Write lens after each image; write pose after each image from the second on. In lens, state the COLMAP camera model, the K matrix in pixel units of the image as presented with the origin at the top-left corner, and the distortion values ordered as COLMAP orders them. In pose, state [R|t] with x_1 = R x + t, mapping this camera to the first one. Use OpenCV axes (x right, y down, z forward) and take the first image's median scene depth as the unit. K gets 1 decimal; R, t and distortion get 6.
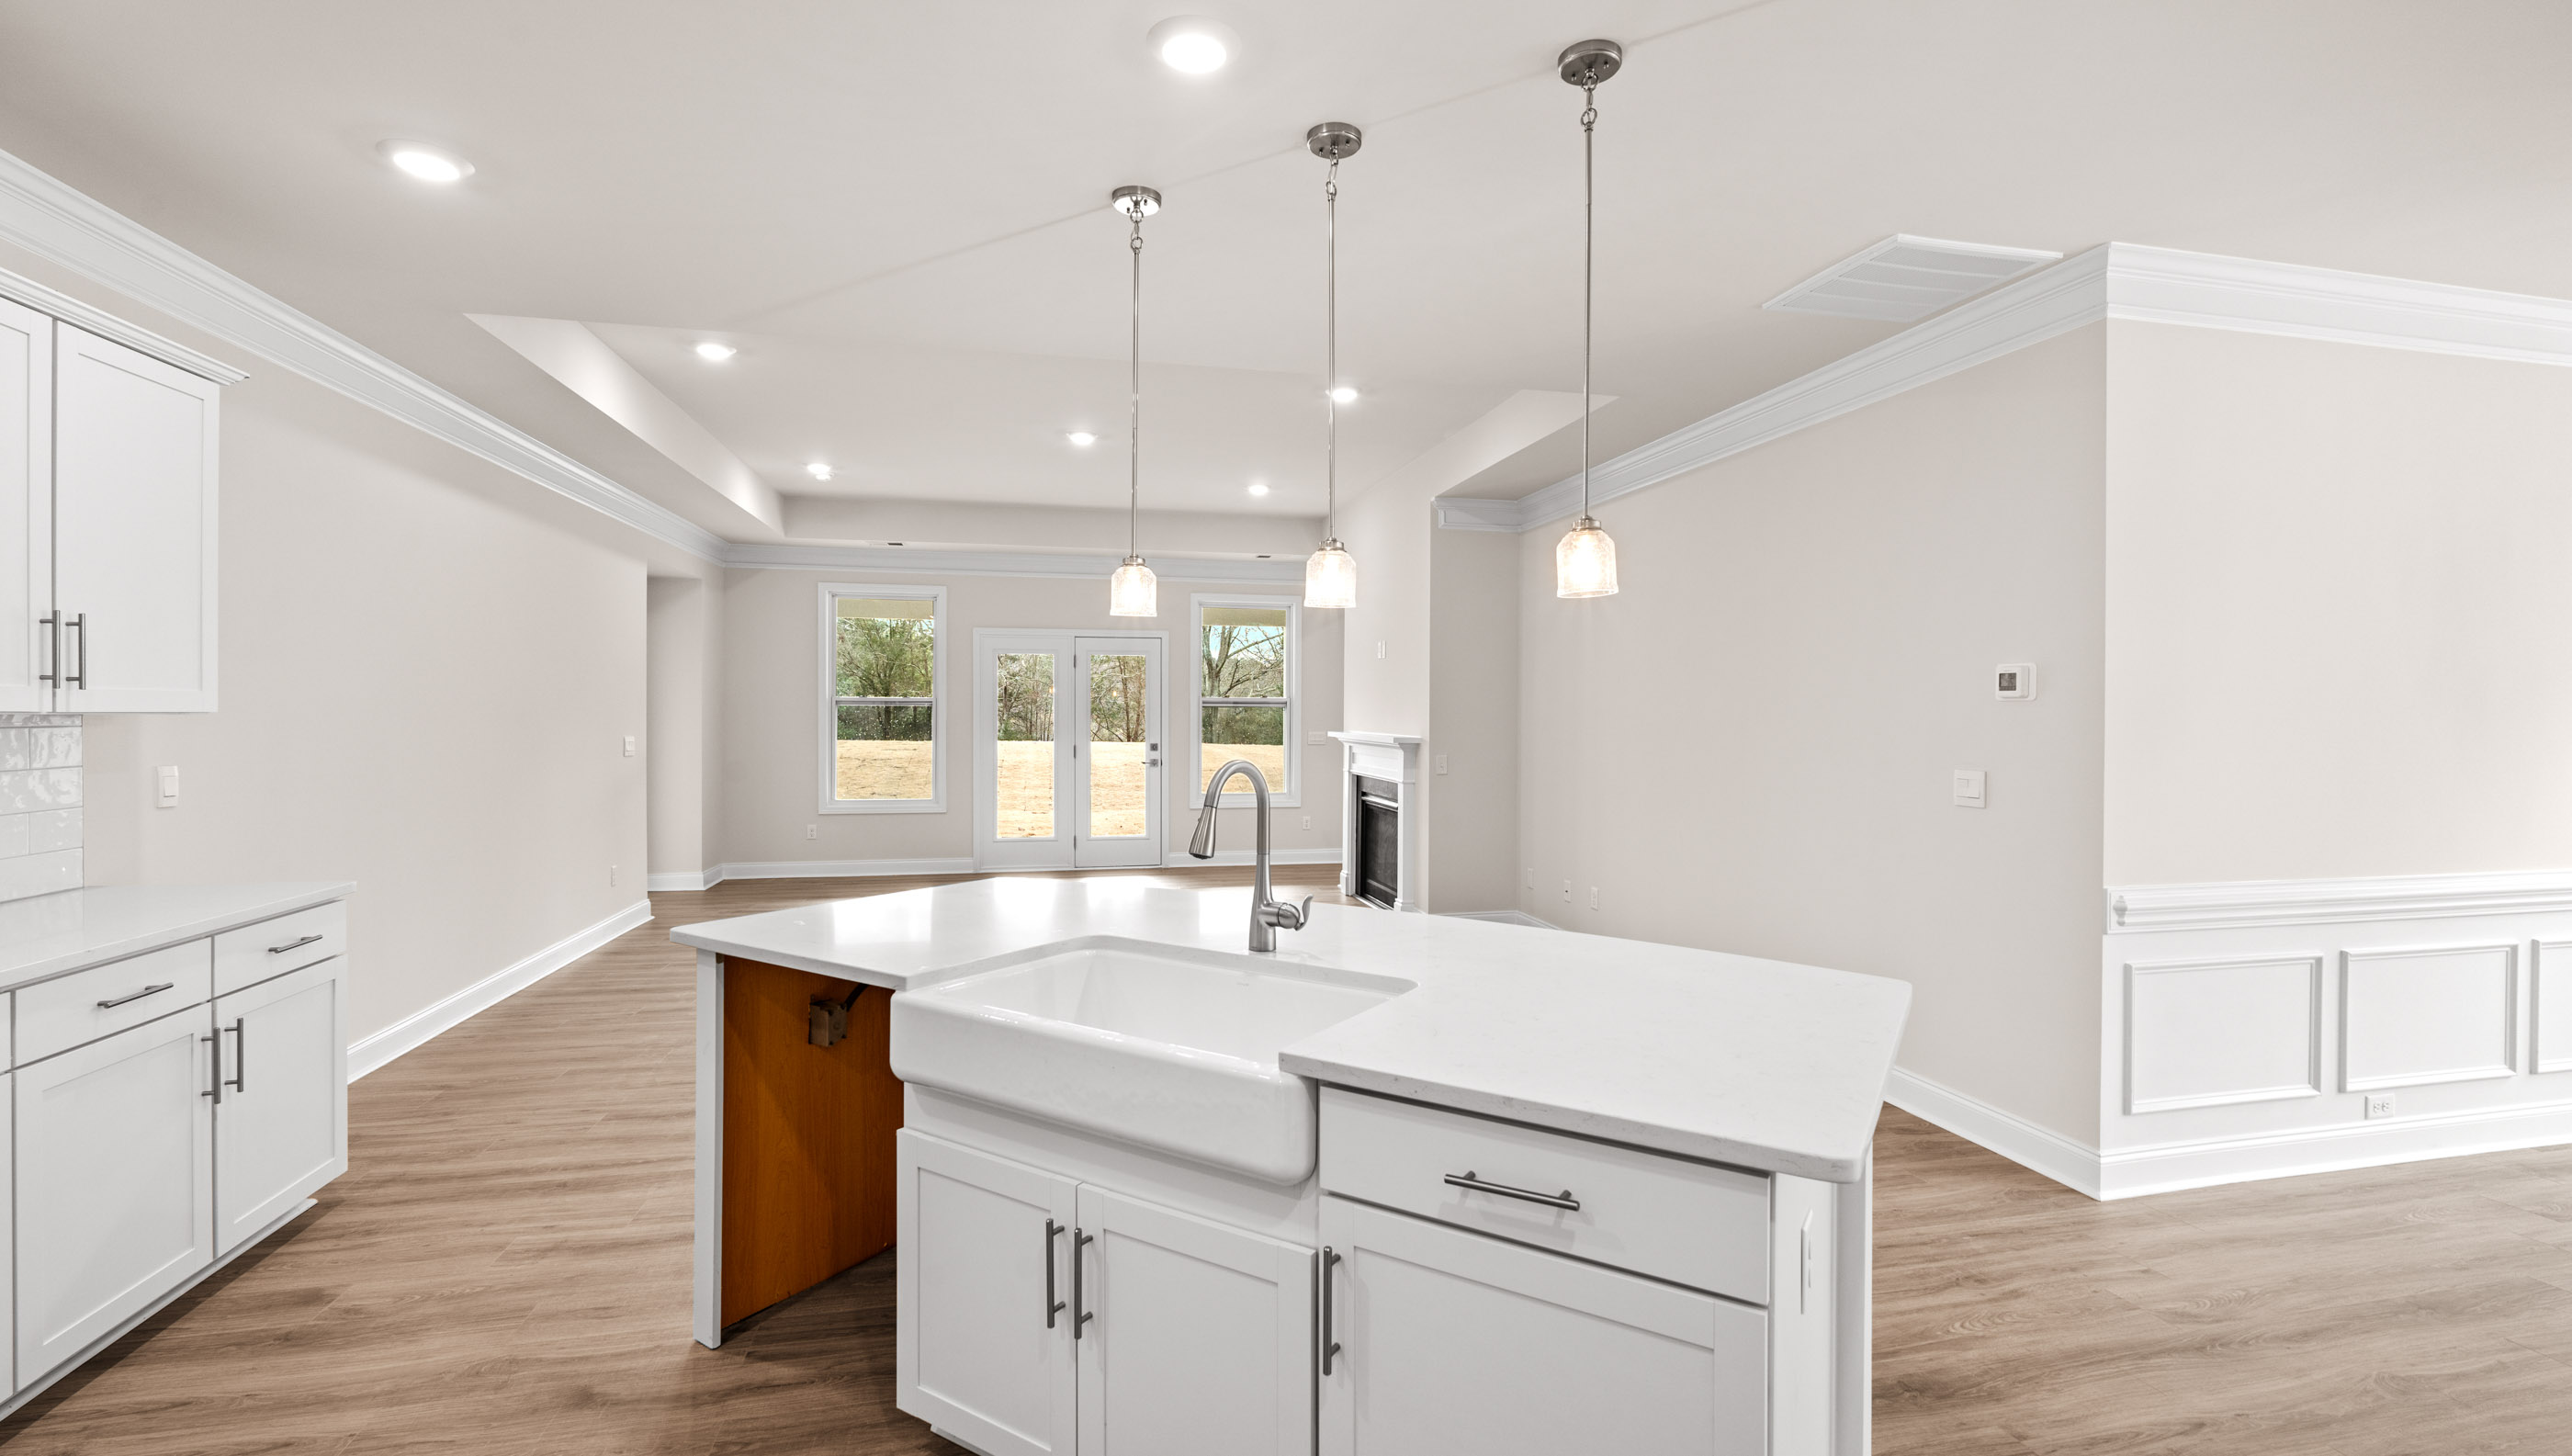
lens RADIAL K [[1122.7, 0, 1302.3], [0, 1122.7, 724.4], [0, 0, 1]] dist [-0.013678, 0.001427]
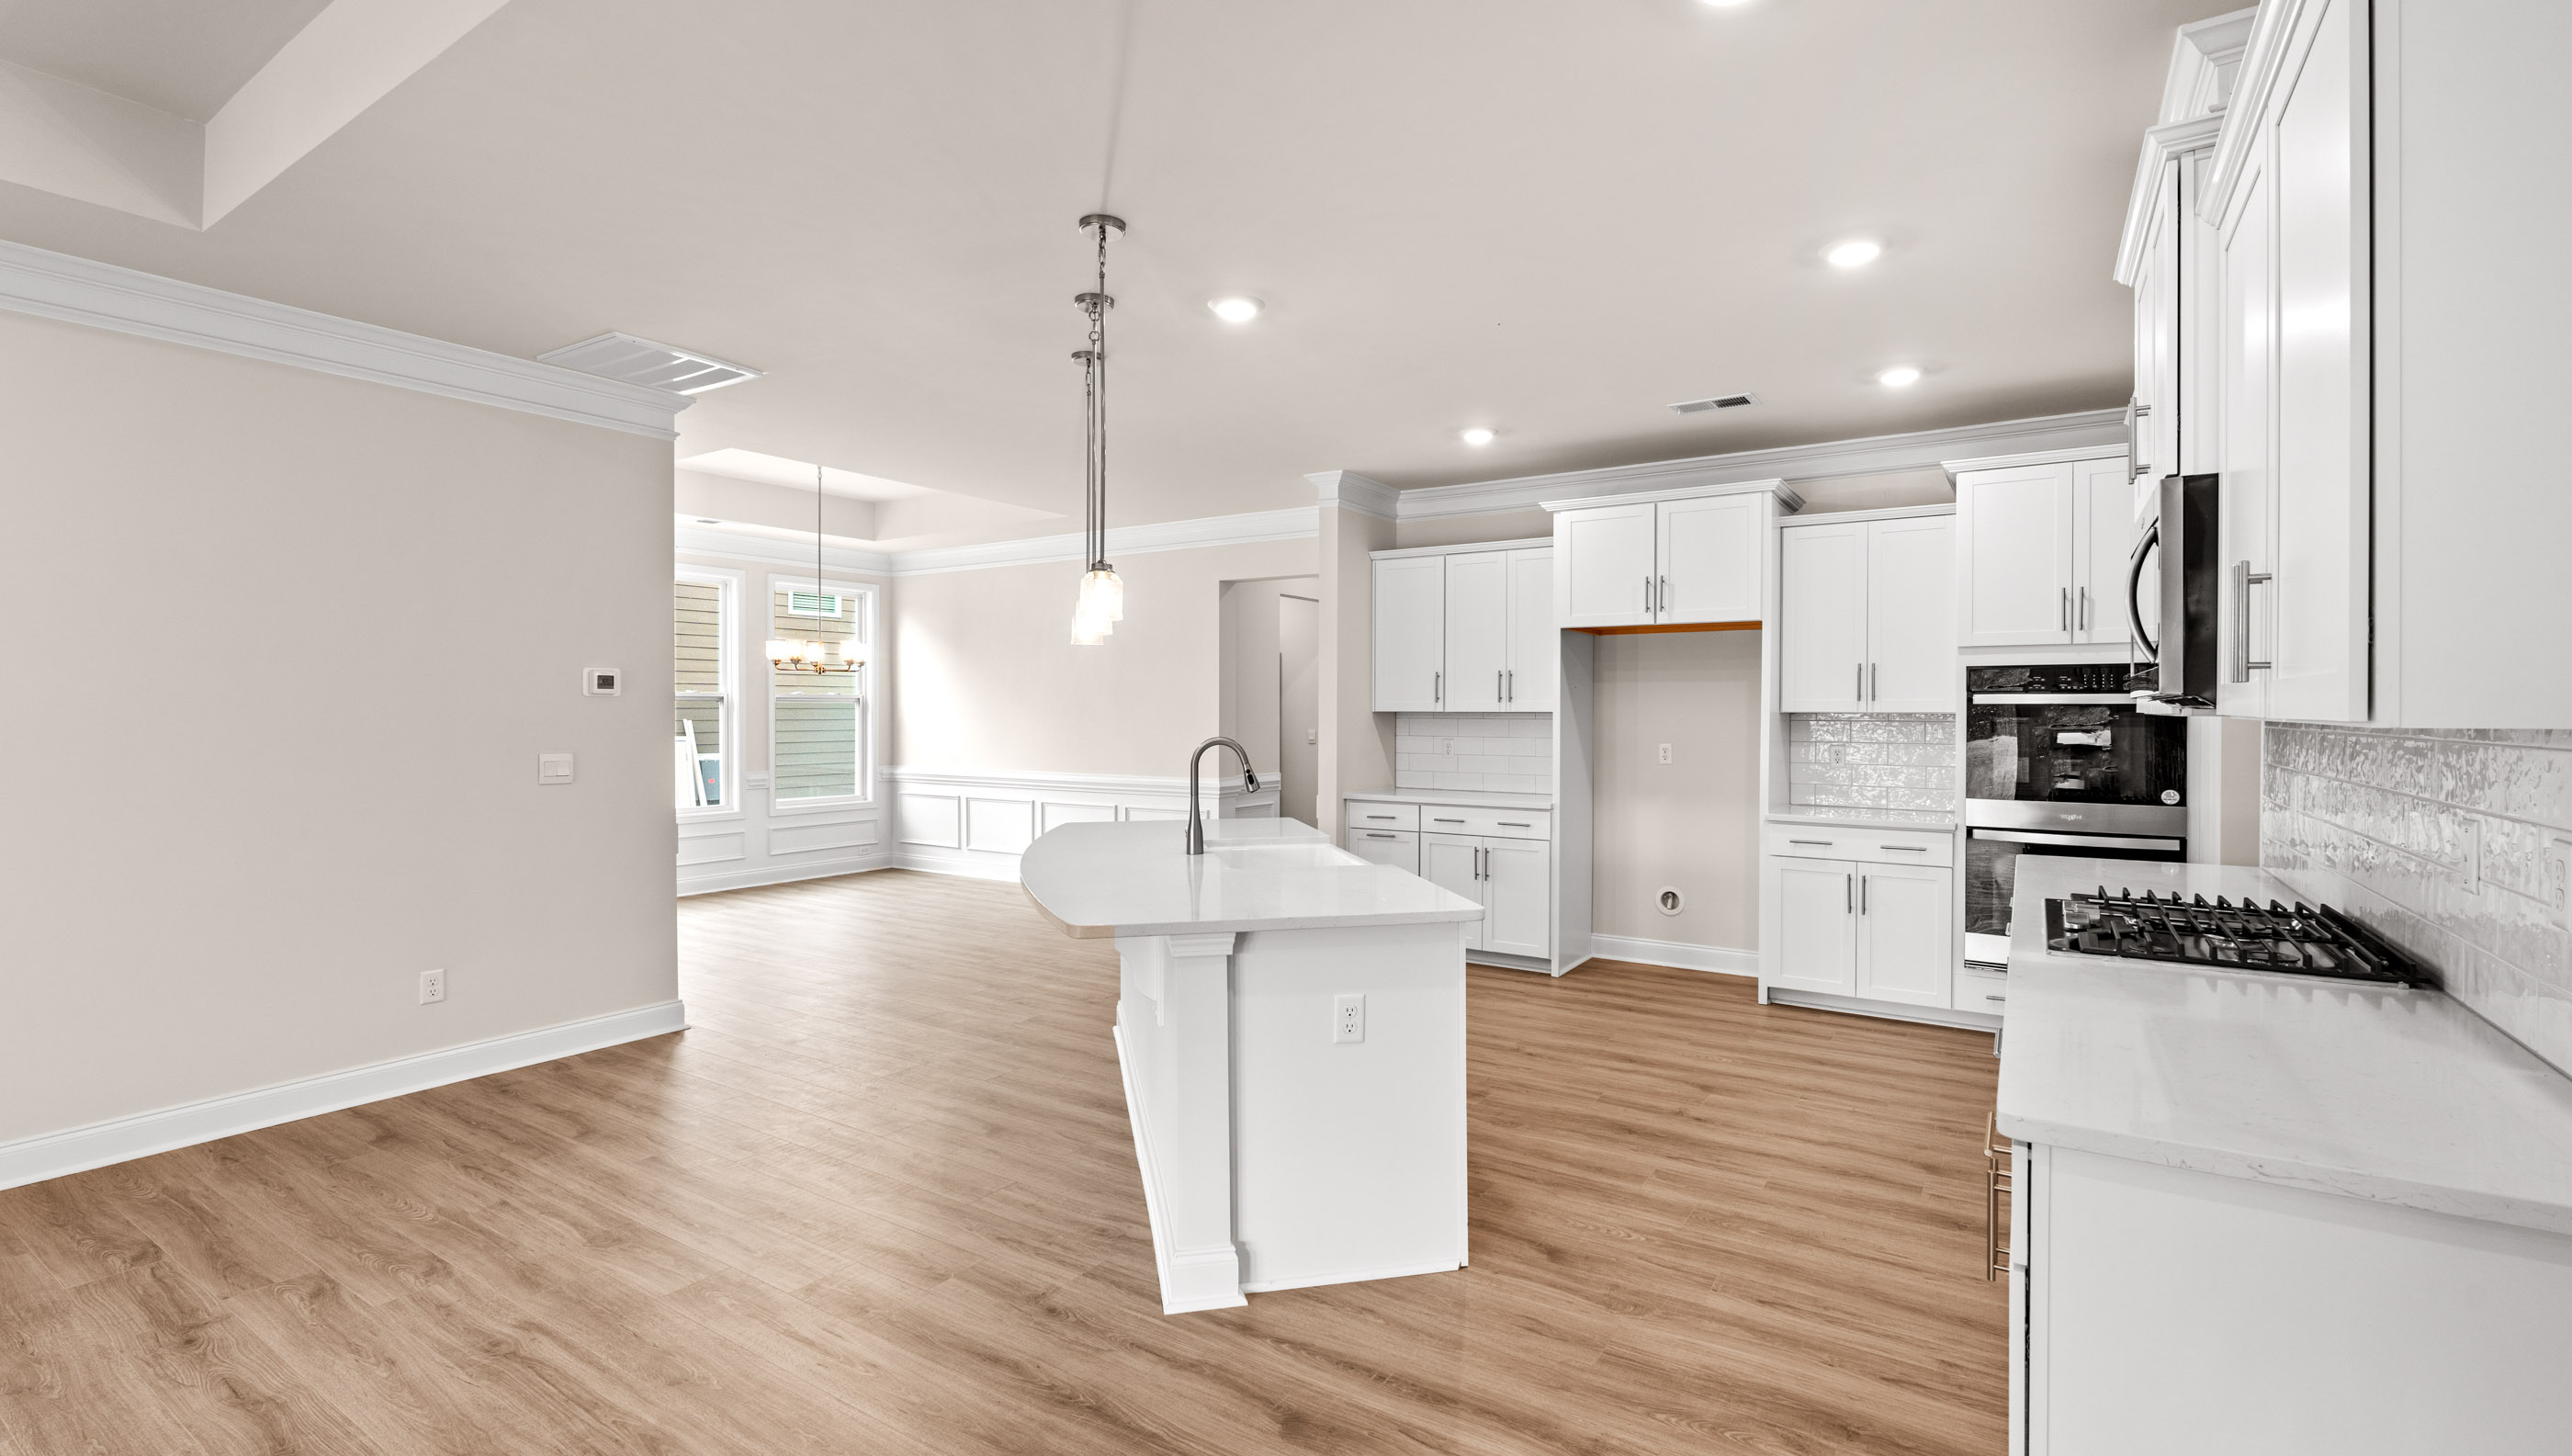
lens RADIAL K [[1122.7, 0, 1292.2], [0, 1122.7, 707.7], [0, 0, 1]] dist [-0.013678, 0.001427]
pose [[-0.687880, -0.005125, 0.725806, -0.457010], [0.001081, 0.999967, 0.008085, -0.009420], [-0.725824, 0.006346, -0.687852, 0.700356]]
